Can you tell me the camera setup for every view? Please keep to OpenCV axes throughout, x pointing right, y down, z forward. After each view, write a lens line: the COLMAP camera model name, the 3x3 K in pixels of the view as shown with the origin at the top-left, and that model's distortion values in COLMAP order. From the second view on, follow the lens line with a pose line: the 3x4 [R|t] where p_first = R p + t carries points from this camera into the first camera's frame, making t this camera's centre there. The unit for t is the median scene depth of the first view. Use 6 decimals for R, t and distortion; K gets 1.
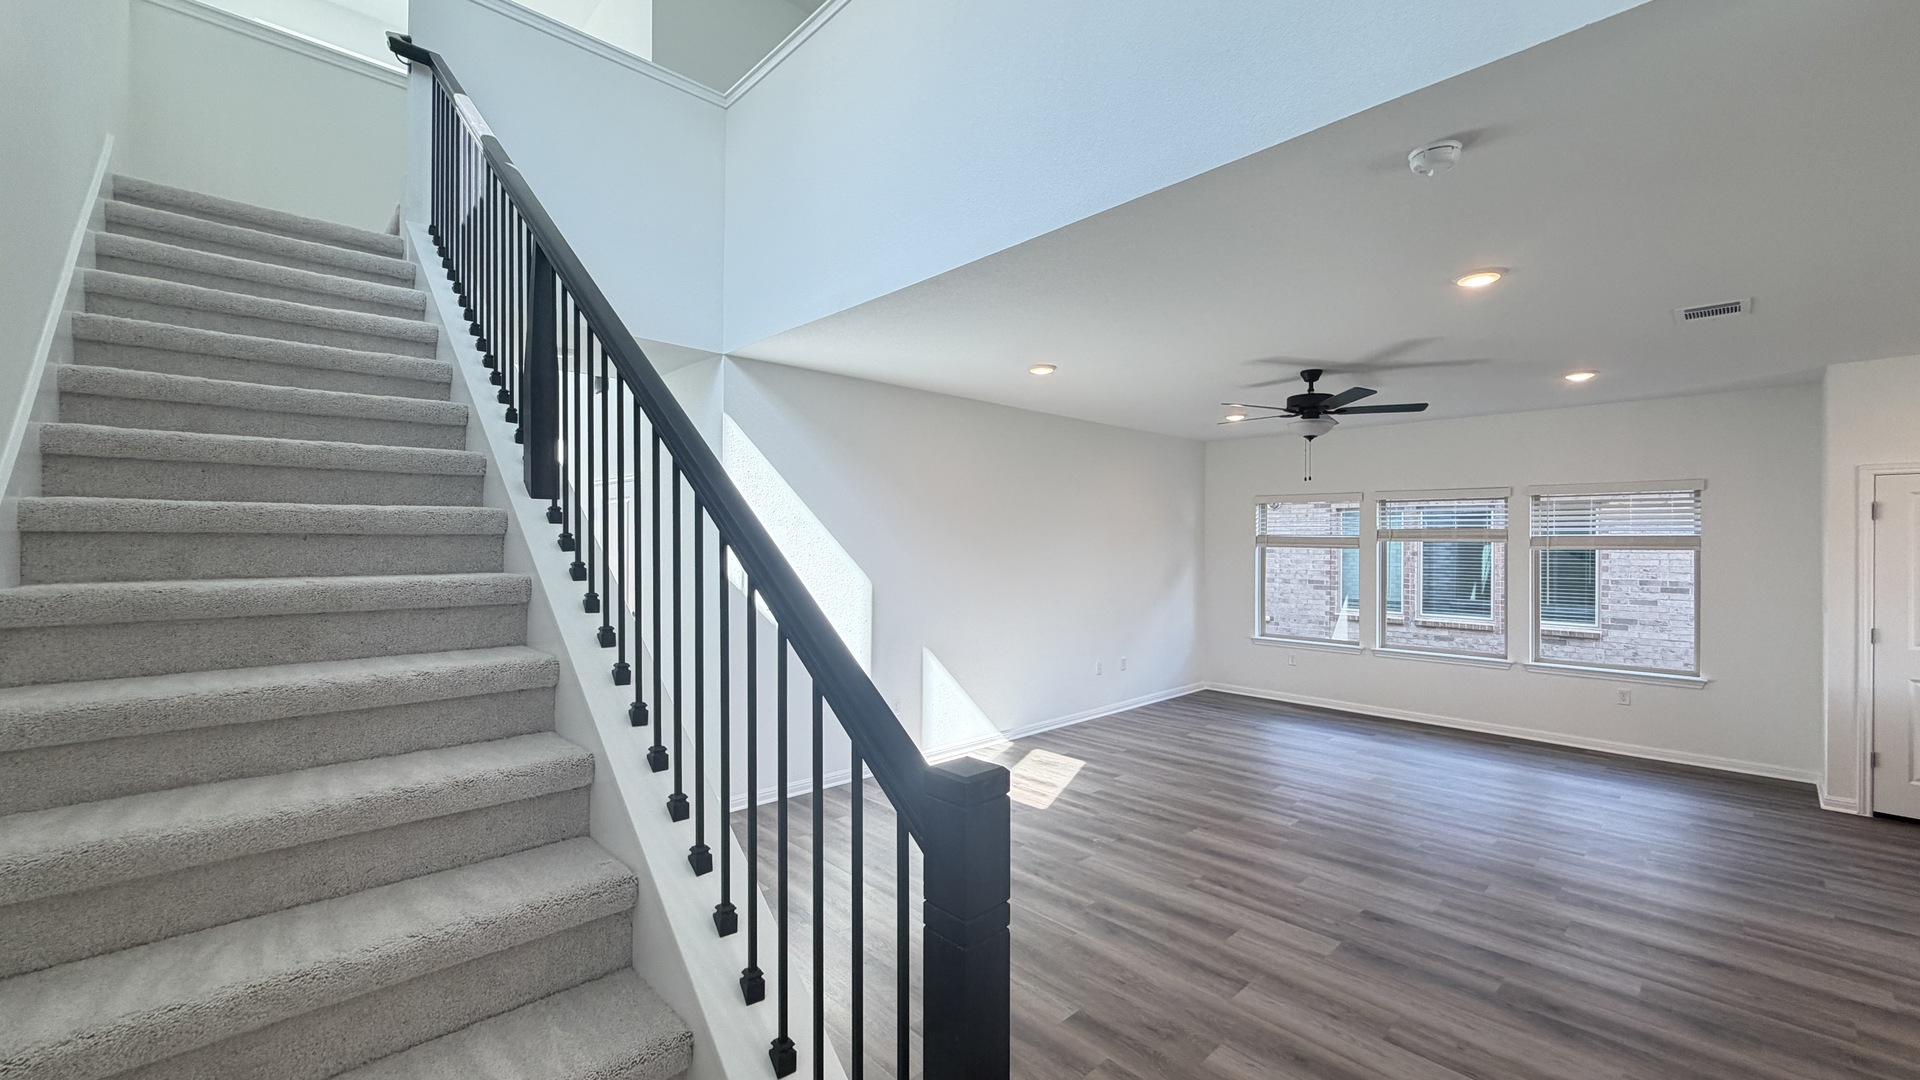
lens RADIAL K [[764.5, 0, 957.4], [0, 764.5, 539.4], [0, 0, 1]] dist [-0.001321, 0.000570]
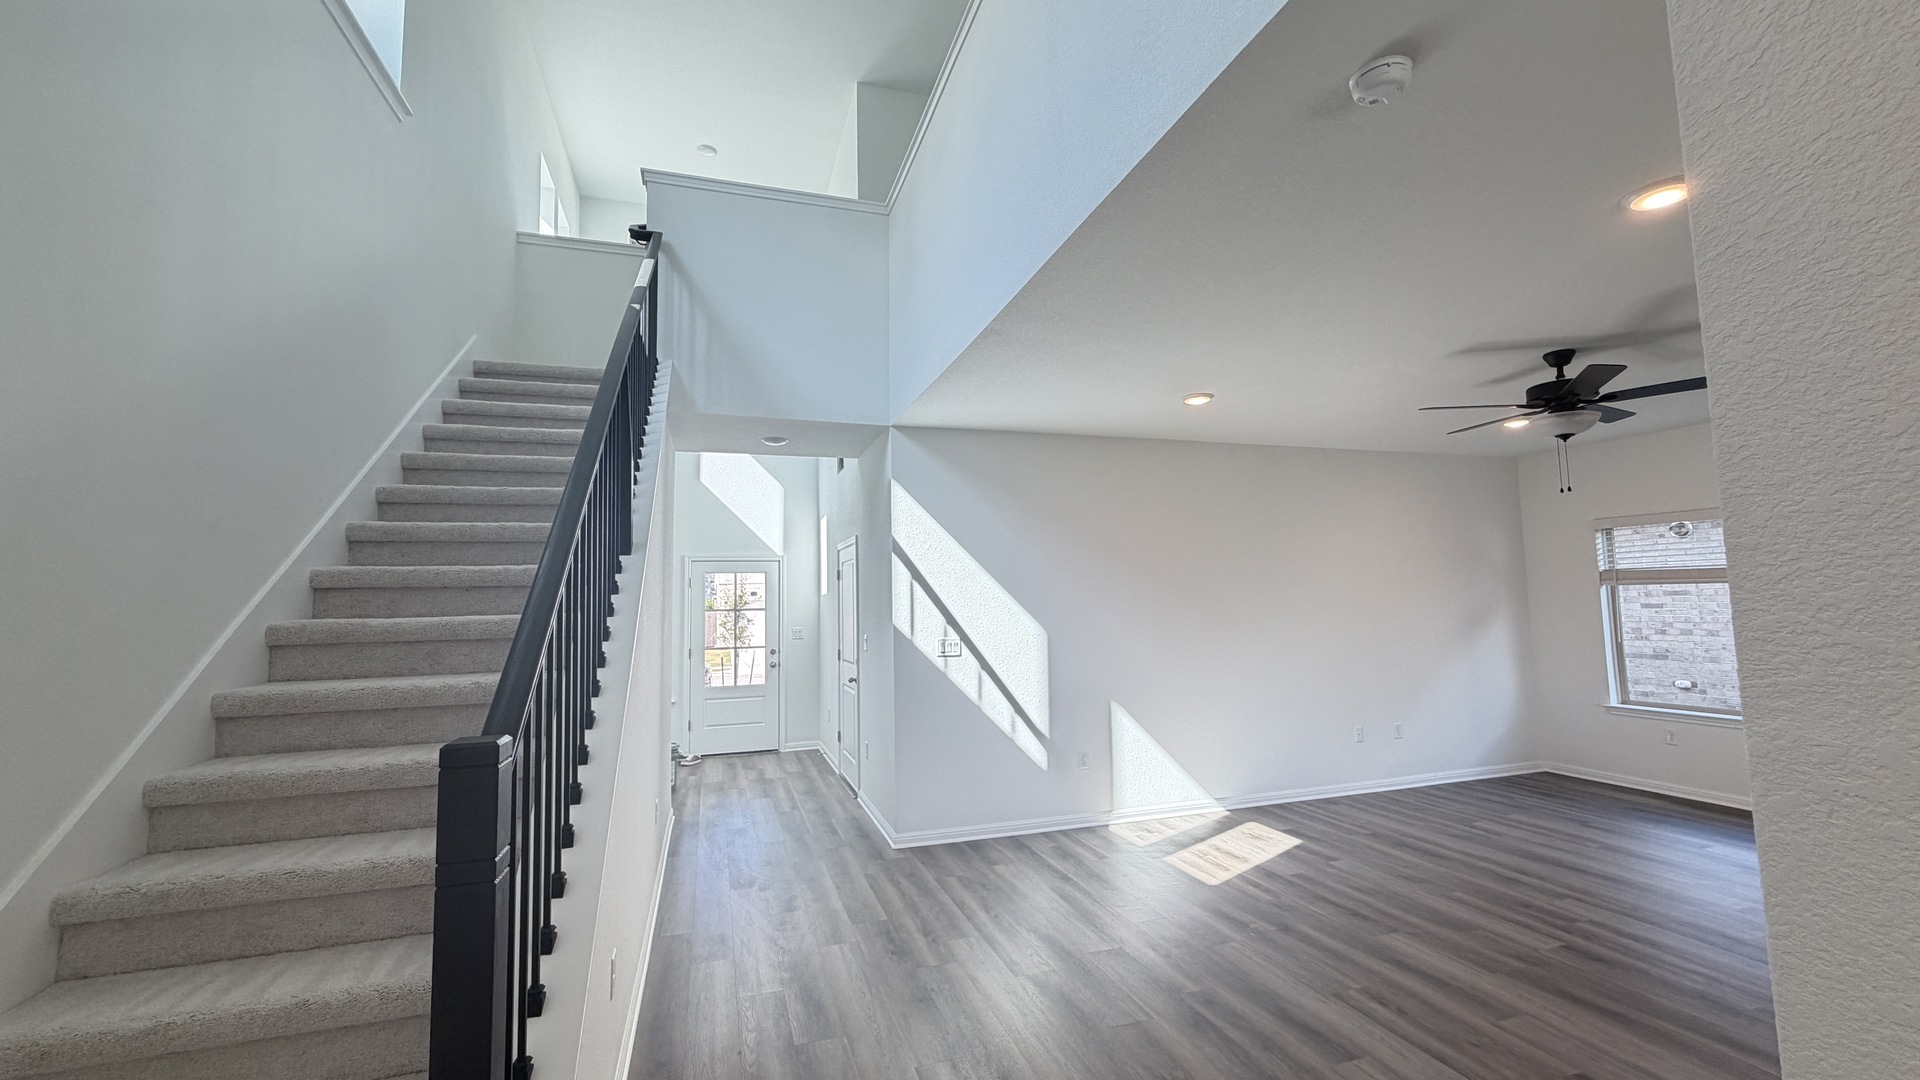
lens RADIAL K [[764.5, 0, 957.0], [0, 764.5, 539.4], [0, 0, 1]] dist [-0.001321, 0.000570]
pose [[0.899508, -0.061048, -0.432618, 0.248710], [0.026444, 0.995982, -0.085564, 0.021335], [0.436103, 0.065525, 0.897508, 0.045852]]
